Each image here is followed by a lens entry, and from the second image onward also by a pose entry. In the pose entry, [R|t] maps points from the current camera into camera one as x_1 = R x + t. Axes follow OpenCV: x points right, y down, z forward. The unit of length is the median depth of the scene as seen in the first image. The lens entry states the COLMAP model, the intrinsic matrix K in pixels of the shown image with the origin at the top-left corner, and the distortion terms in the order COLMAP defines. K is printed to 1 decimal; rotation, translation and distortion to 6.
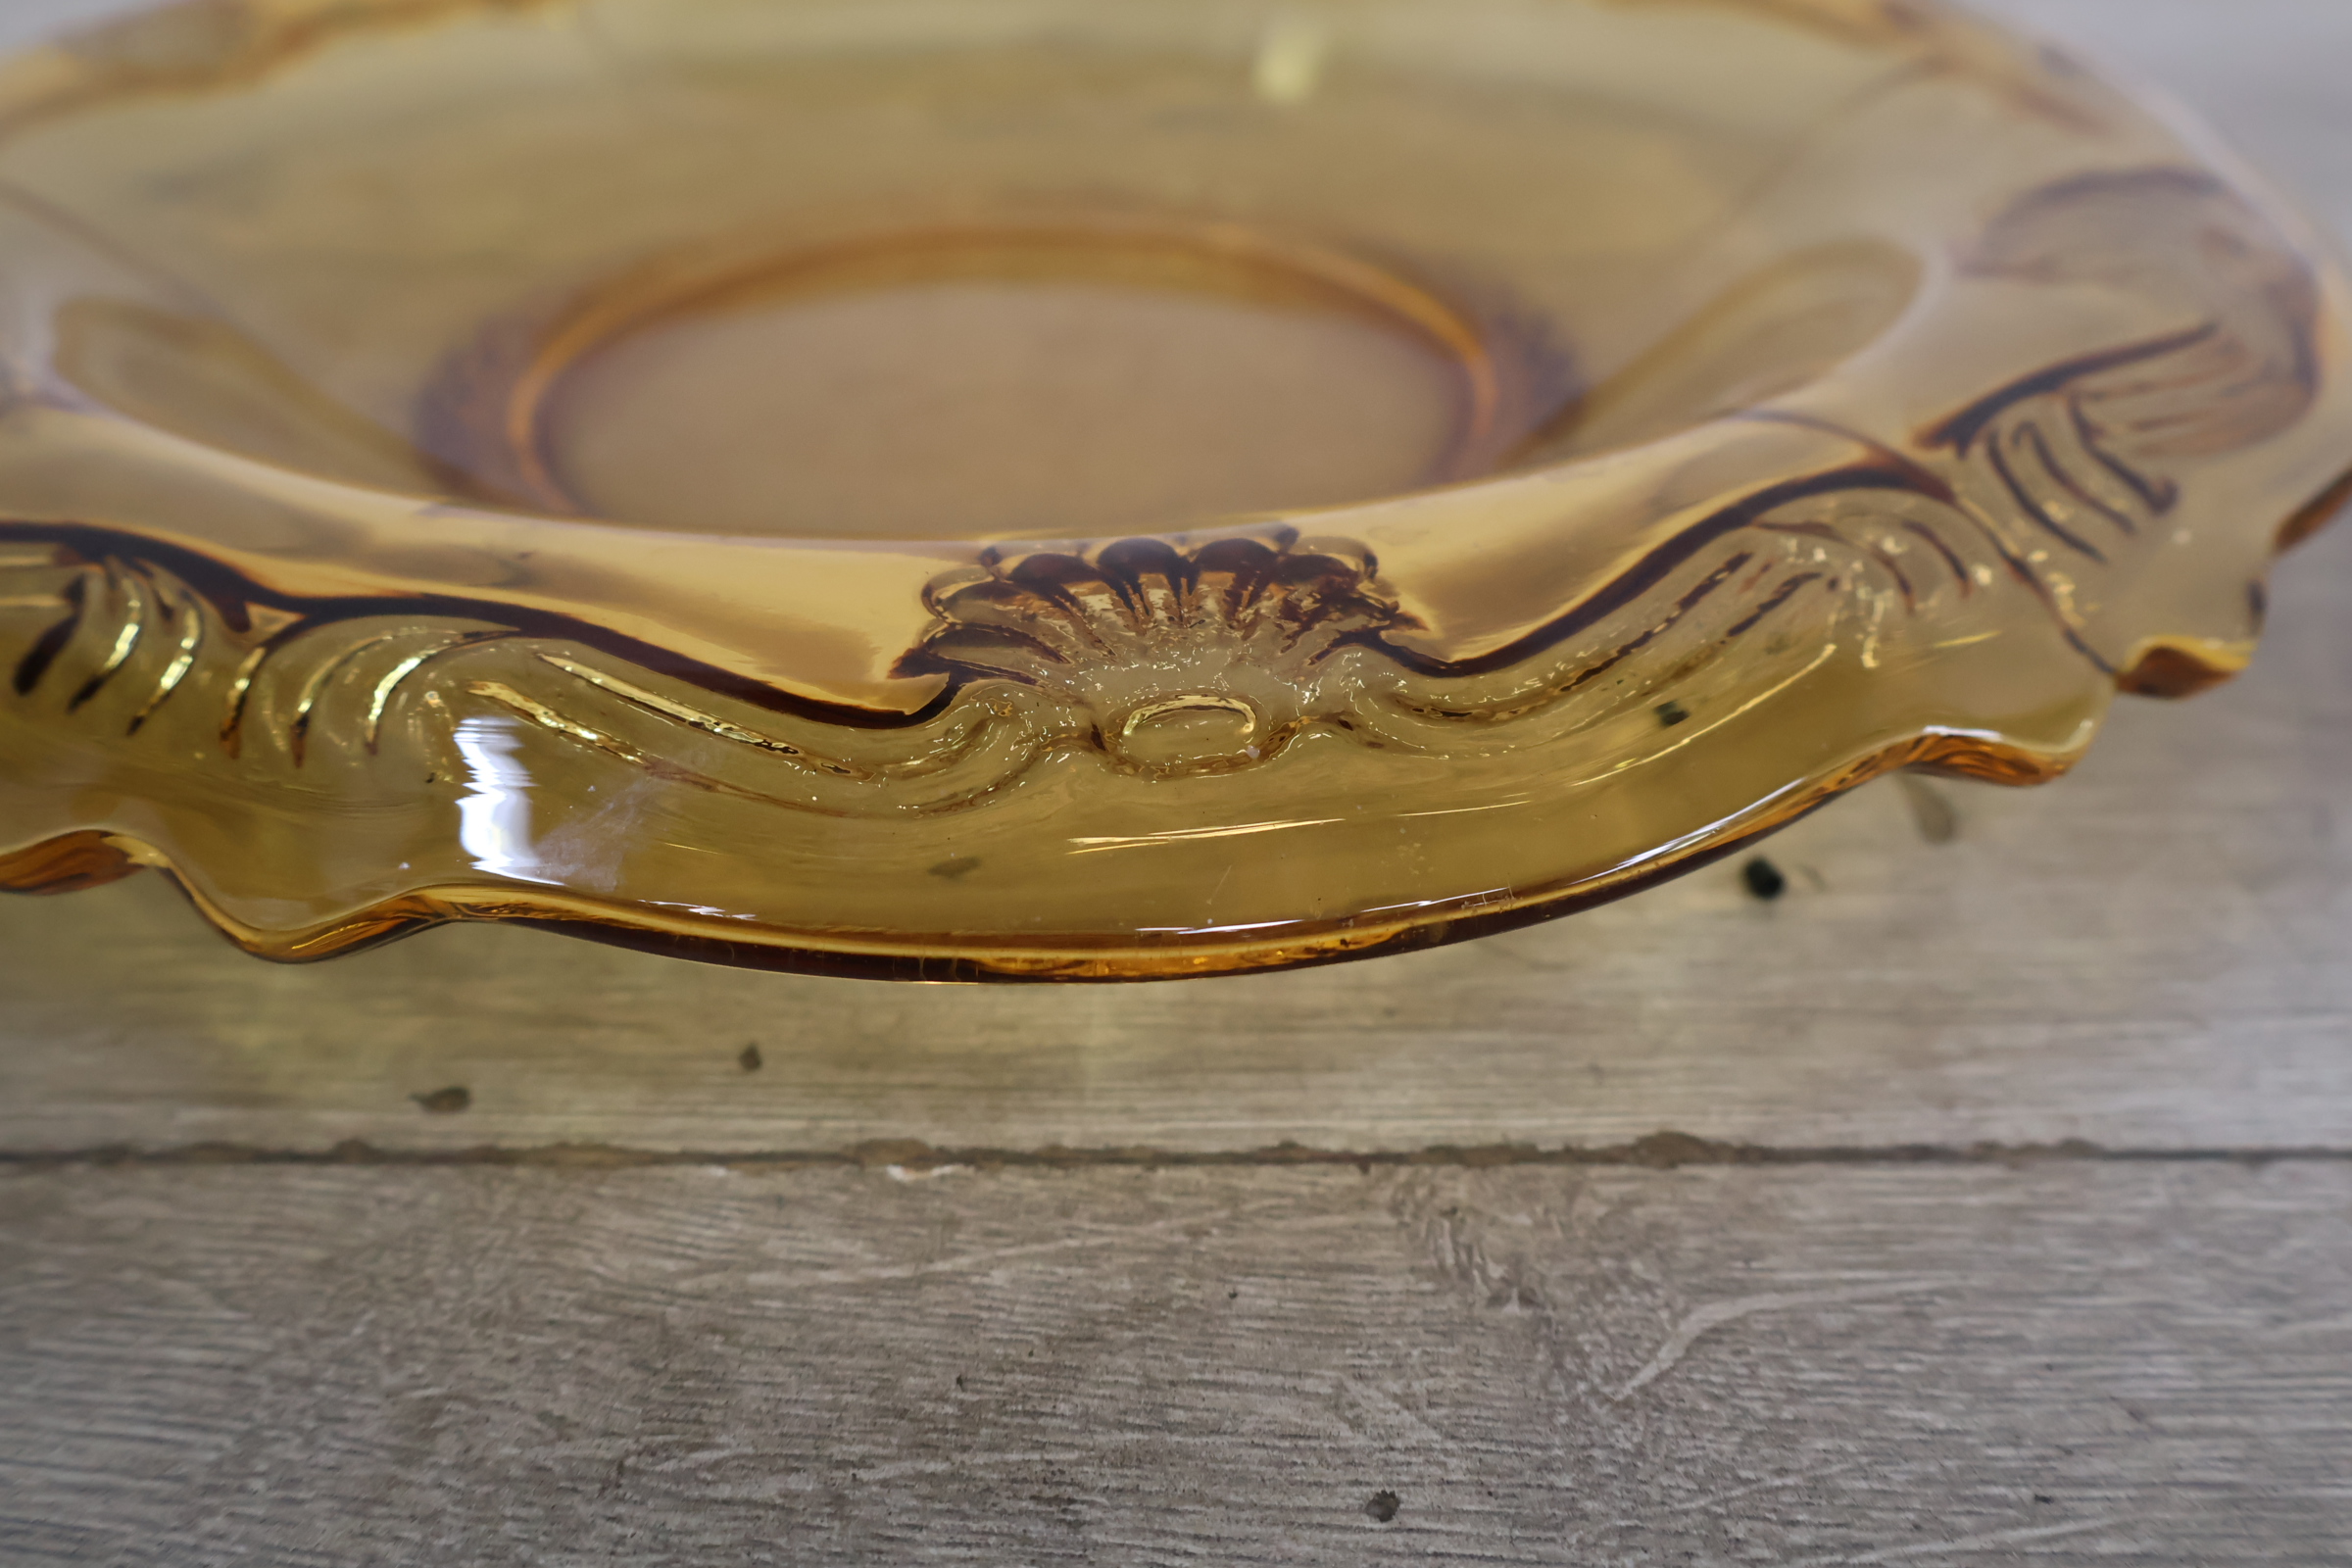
lens RADIAL K [[2483.0, 0, 1176.9], [0, 2483.0, 792.4], [0, 0, 1]] dist [-0.000696, 0.000000]
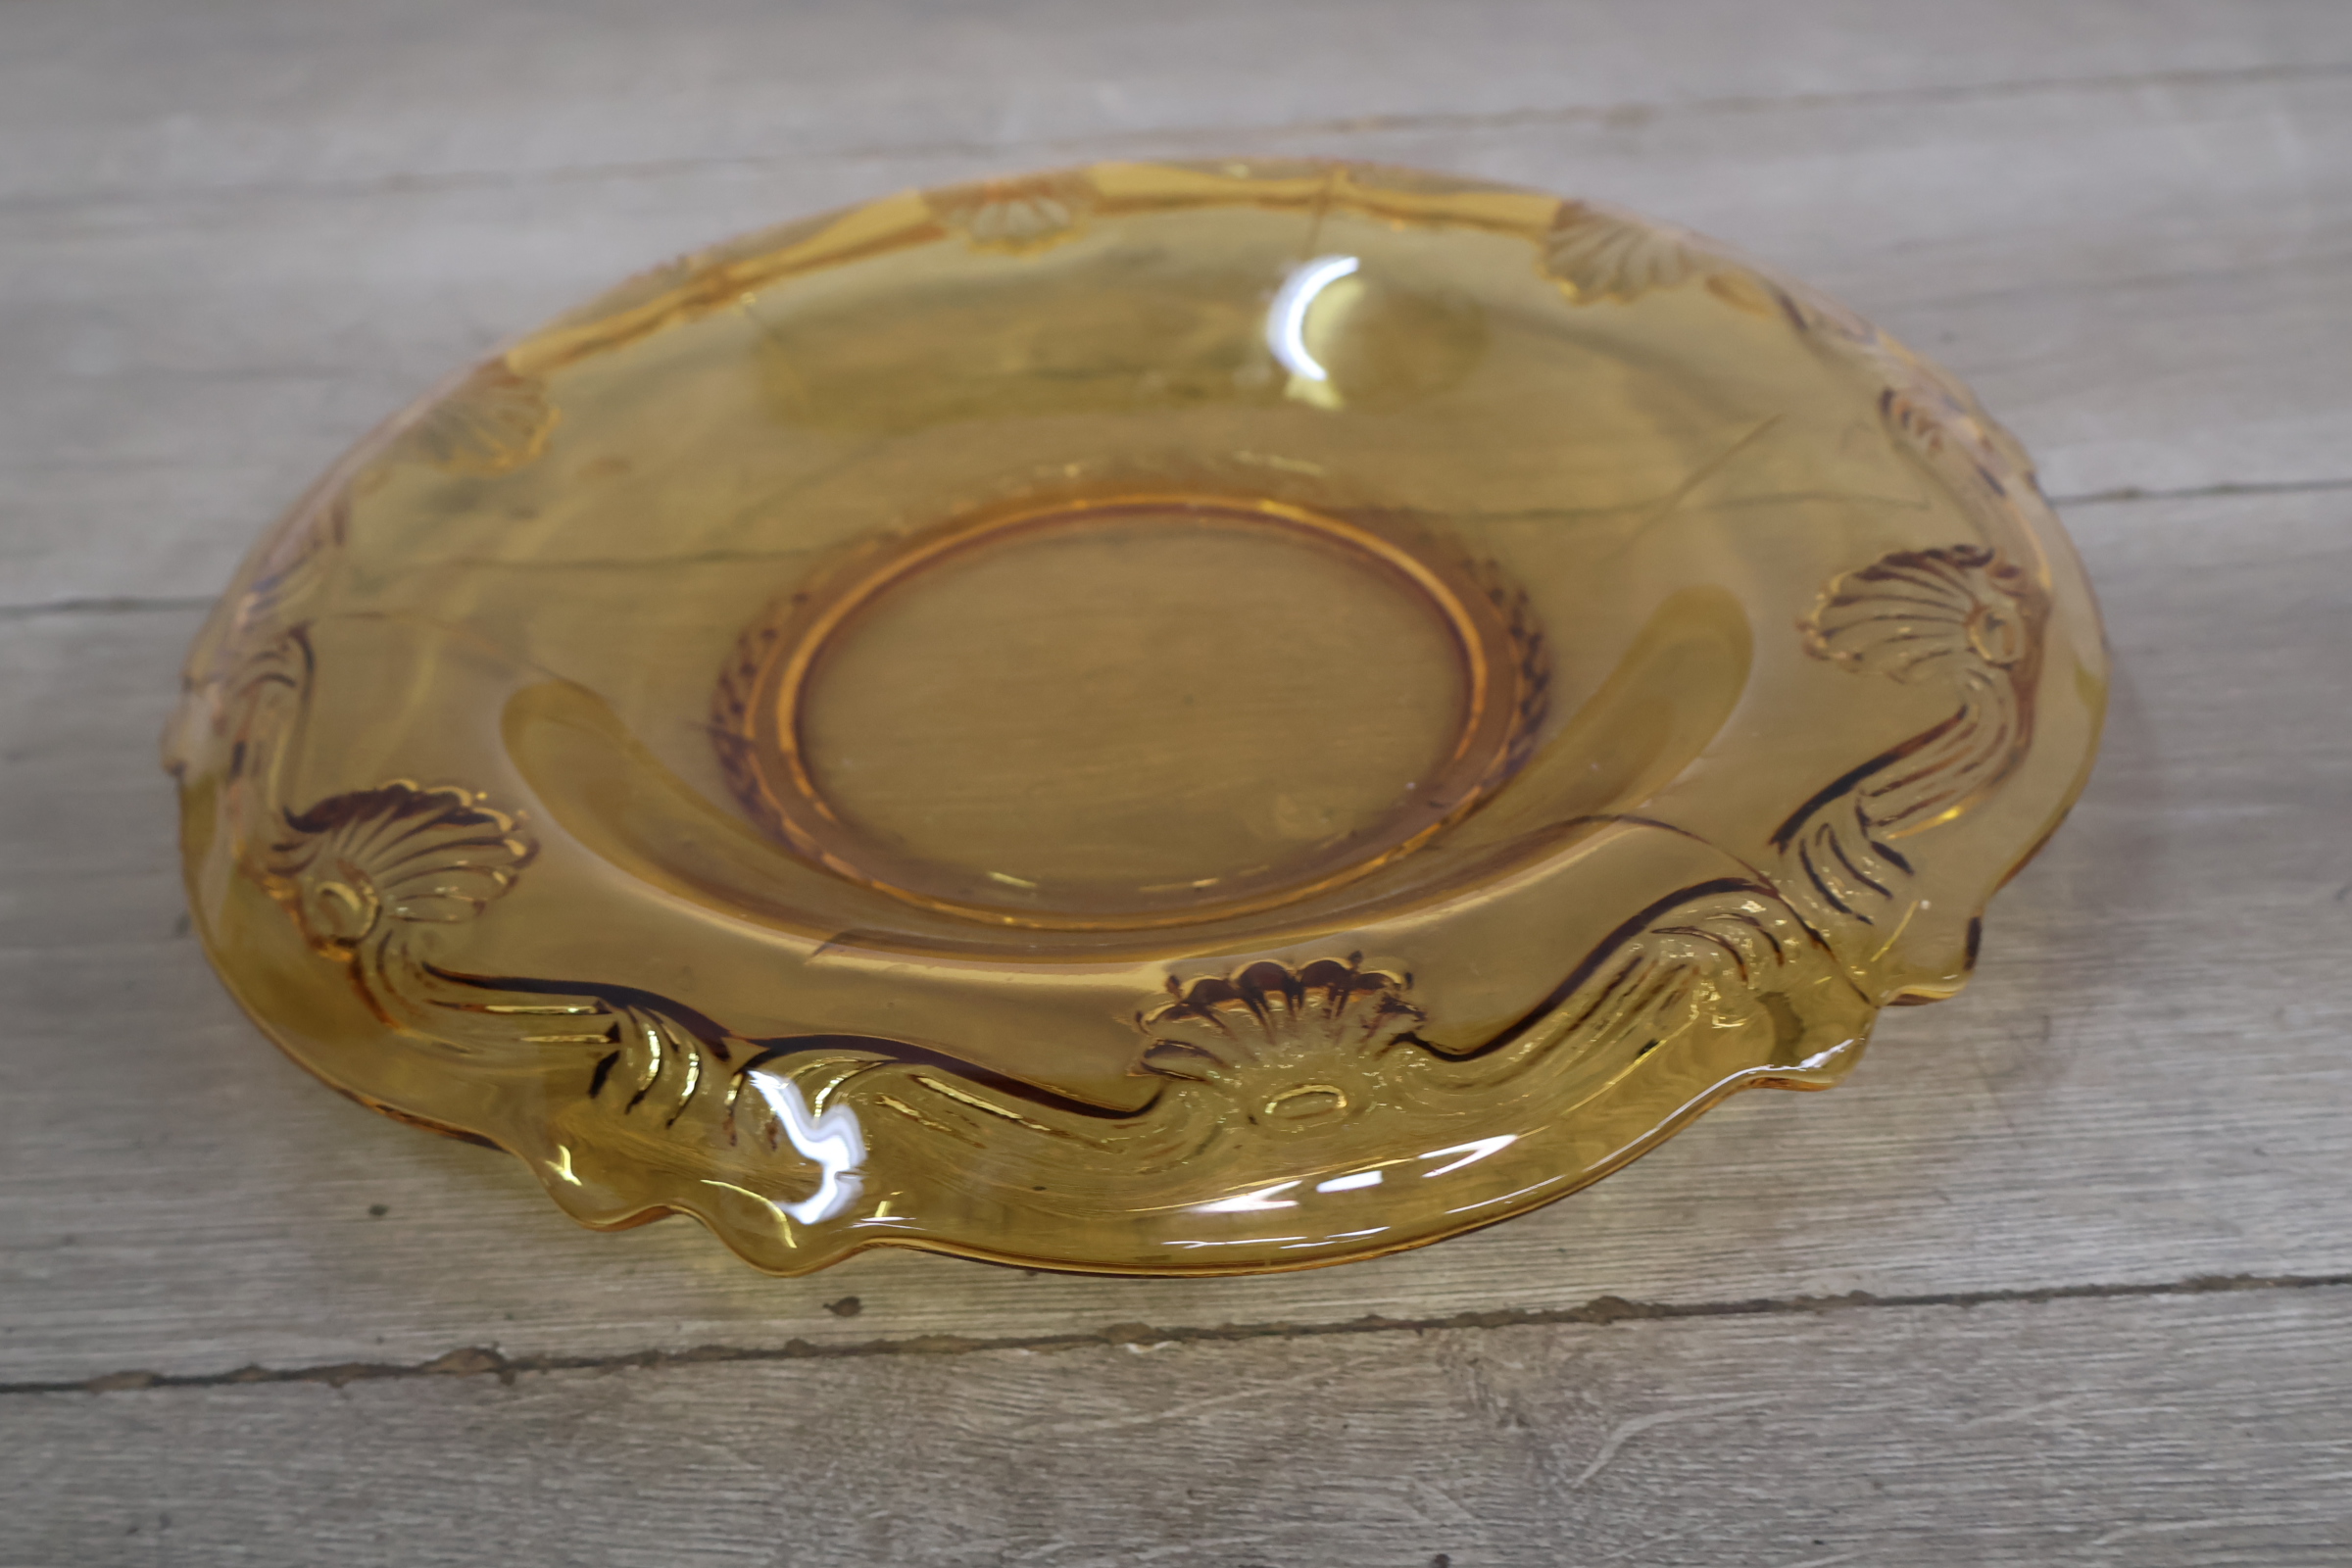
lens RADIAL K [[2483.0, 0, 1175.5], [0, 2483.0, 776.3], [0, 0, 1]] dist [-0.000696, 0.000000]
pose [[0.998628, -0.050366, -0.014304, -0.045357], [0.051497, 0.994183, 0.094595, -0.394502], [0.009456, -0.095202, 0.995413, -0.620960]]
